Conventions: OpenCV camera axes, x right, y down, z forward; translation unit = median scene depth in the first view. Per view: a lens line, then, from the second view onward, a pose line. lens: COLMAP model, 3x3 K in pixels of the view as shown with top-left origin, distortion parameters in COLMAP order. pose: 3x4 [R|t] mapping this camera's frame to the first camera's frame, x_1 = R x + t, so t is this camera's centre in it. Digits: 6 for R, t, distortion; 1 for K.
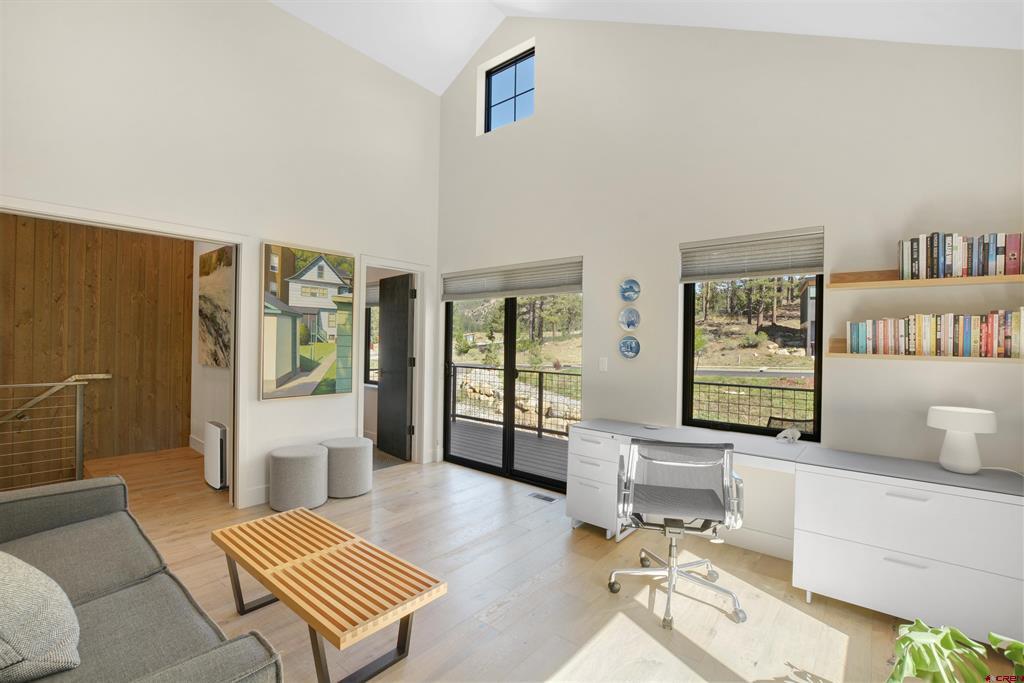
lens RADIAL K [[458.0, 0, 512.0], [0, 458.0, 341.5], [0, 0, 1]] dist [-0.002887, -0.000151]
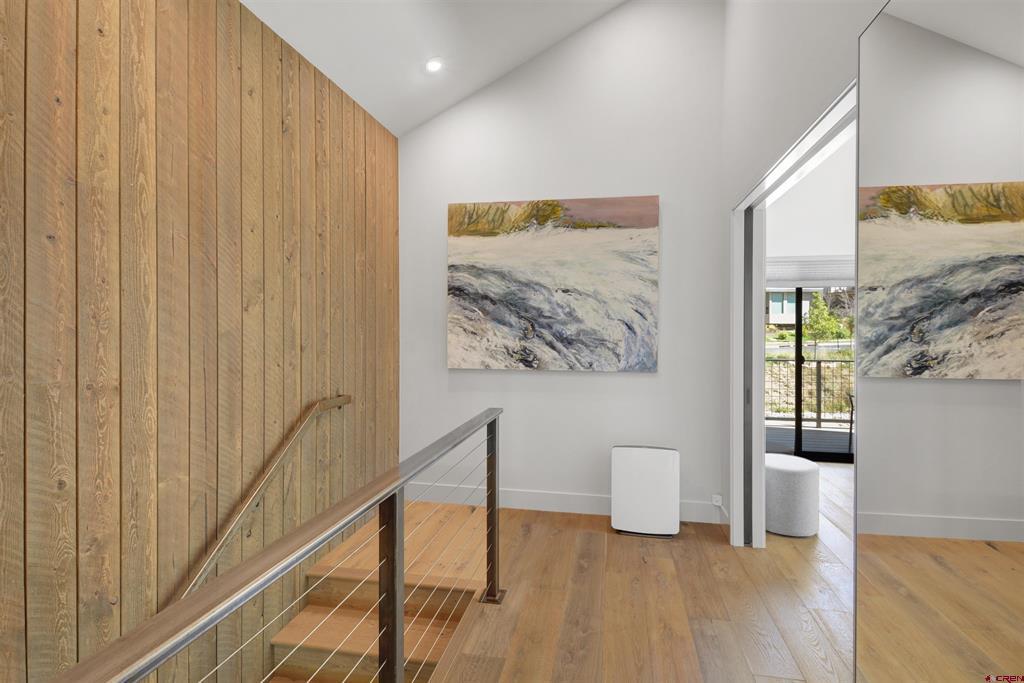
lens RADIAL K [[442.7, 0, 511.1], [0, 442.7, 325.9], [0, 0, 1]] dist [-0.000656, -0.000029]
pose [[0.895254, -0.005419, 0.445523, -0.960431], [0.003100, 0.999978, 0.005935, -0.017444], [-0.445545, -0.003932, 0.895251, 0.436065]]
